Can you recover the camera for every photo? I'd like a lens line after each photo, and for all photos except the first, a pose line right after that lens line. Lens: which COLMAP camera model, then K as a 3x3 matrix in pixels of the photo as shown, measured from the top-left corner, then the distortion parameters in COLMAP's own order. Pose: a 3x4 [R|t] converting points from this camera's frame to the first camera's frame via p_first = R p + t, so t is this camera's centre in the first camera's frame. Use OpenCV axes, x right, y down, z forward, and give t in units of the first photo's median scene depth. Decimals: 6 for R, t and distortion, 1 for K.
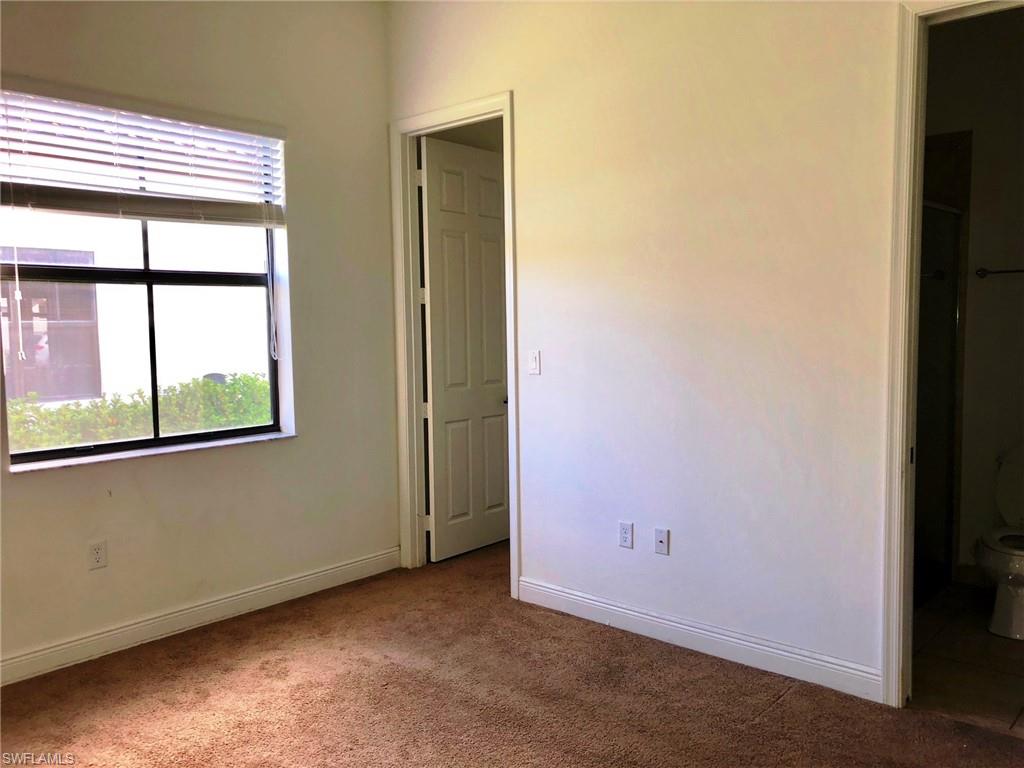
lens RADIAL K [[838.2, 0, 516.2], [0, 838.2, 386.3], [0, 0, 1]] dist [0.037587, -0.055333]
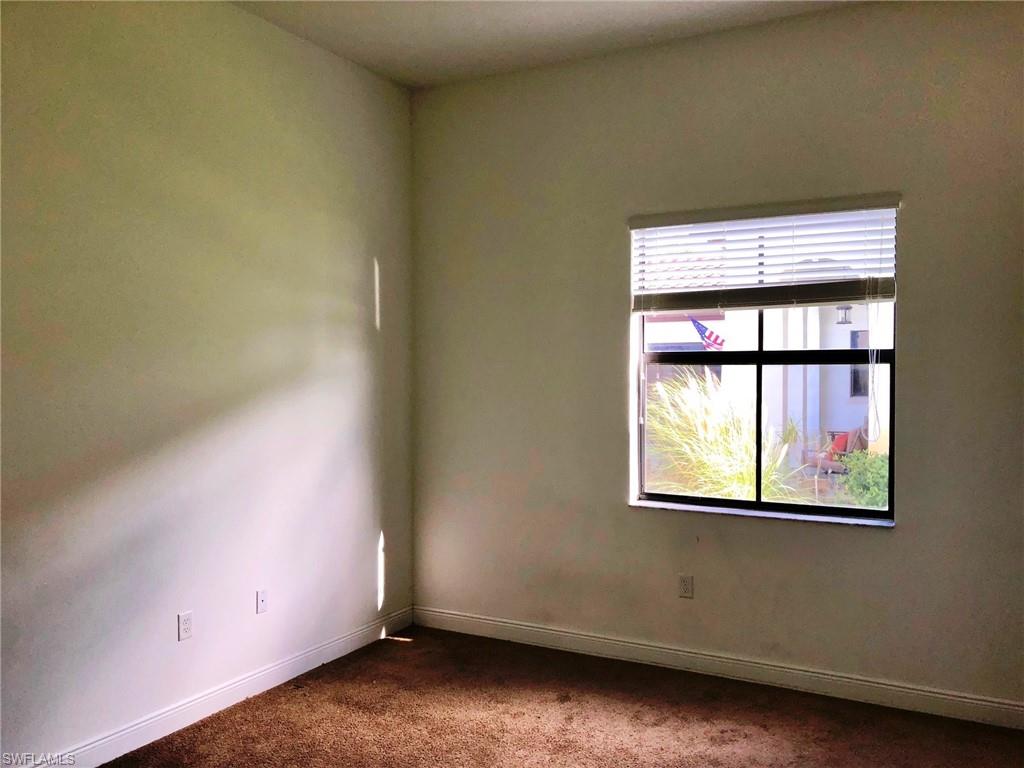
lens RADIAL K [[838.2, 0, 516.7], [0, 838.2, 381.8], [0, 0, 1]] dist [0.037587, -0.055333]
pose [[0.227659, 0.019138, -0.973553, 0.589097], [-0.081977, 0.996634, 0.000422, -0.071494], [0.970284, 0.079712, 0.228462, 0.428559]]
